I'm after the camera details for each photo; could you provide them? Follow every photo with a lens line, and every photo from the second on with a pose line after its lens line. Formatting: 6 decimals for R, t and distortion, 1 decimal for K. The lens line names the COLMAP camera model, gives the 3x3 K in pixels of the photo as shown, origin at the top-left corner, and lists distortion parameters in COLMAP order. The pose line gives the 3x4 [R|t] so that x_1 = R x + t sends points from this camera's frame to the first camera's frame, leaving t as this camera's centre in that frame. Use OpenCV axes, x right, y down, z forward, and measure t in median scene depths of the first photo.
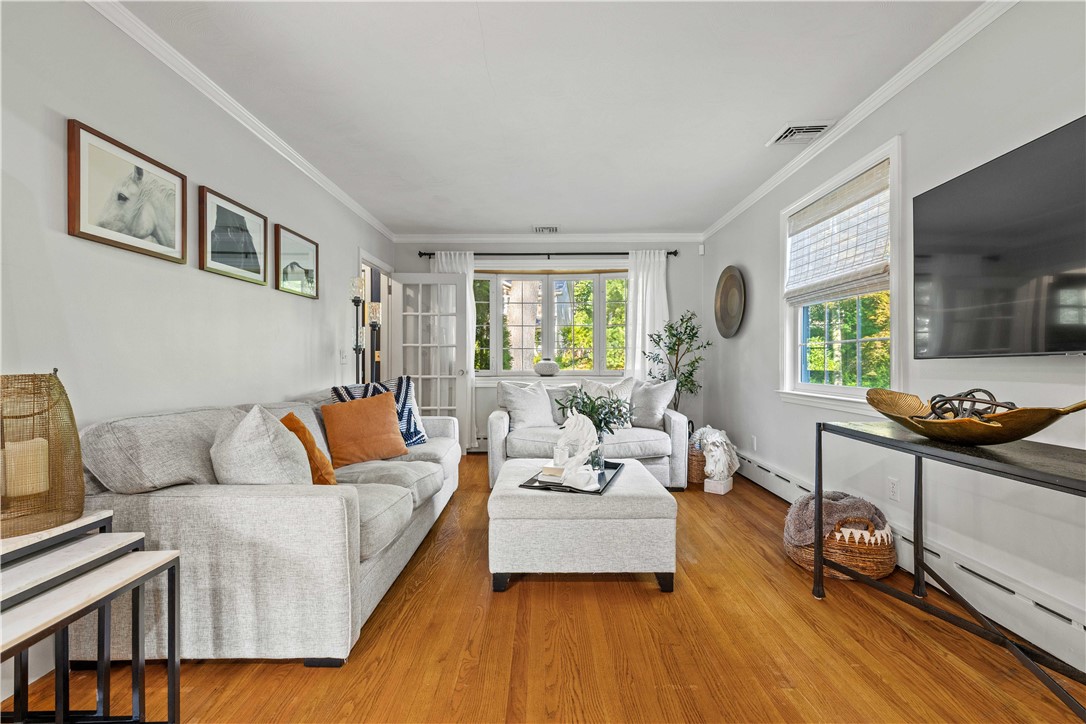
lens RADIAL K [[458.7, 0, 546.6], [0, 458.7, 362.1], [0, 0, 1]] dist [0.000407, -0.000199]
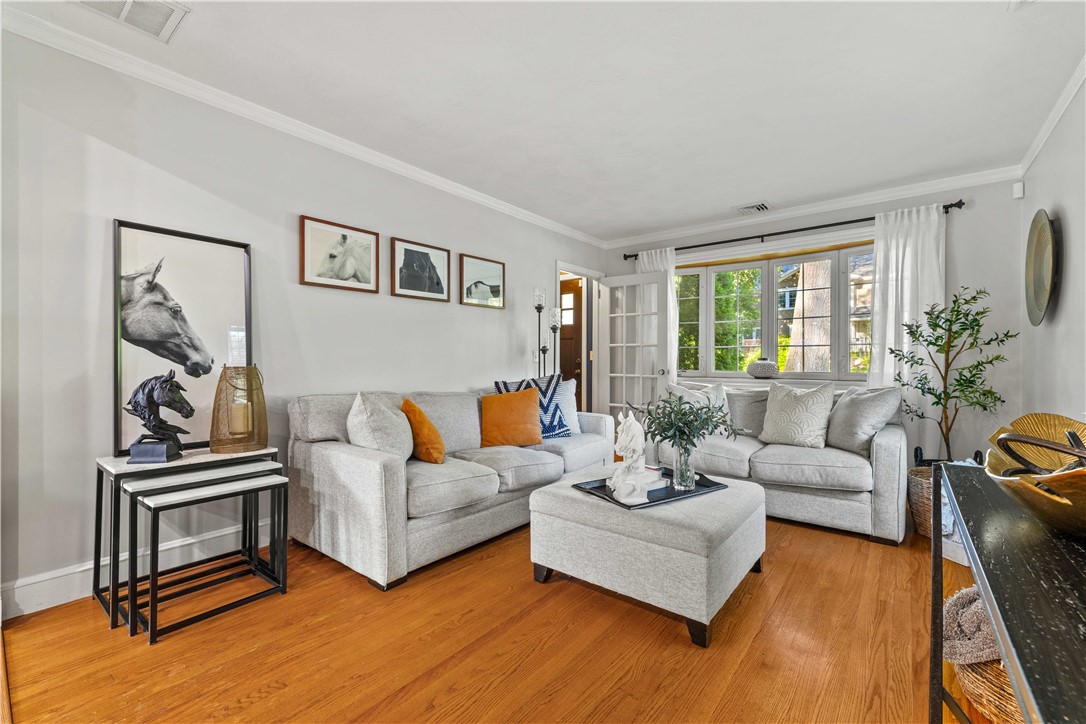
lens RADIAL K [[458.7, 0, 546.6], [0, 458.7, 362.1], [0, 0, 1]] dist [0.000407, -0.000199]
pose [[0.782253, 0.006358, -0.622928, 0.412077], [-0.005455, 0.999979, 0.003356, -0.001886], [0.622937, 0.000773, 0.782272, 0.144643]]
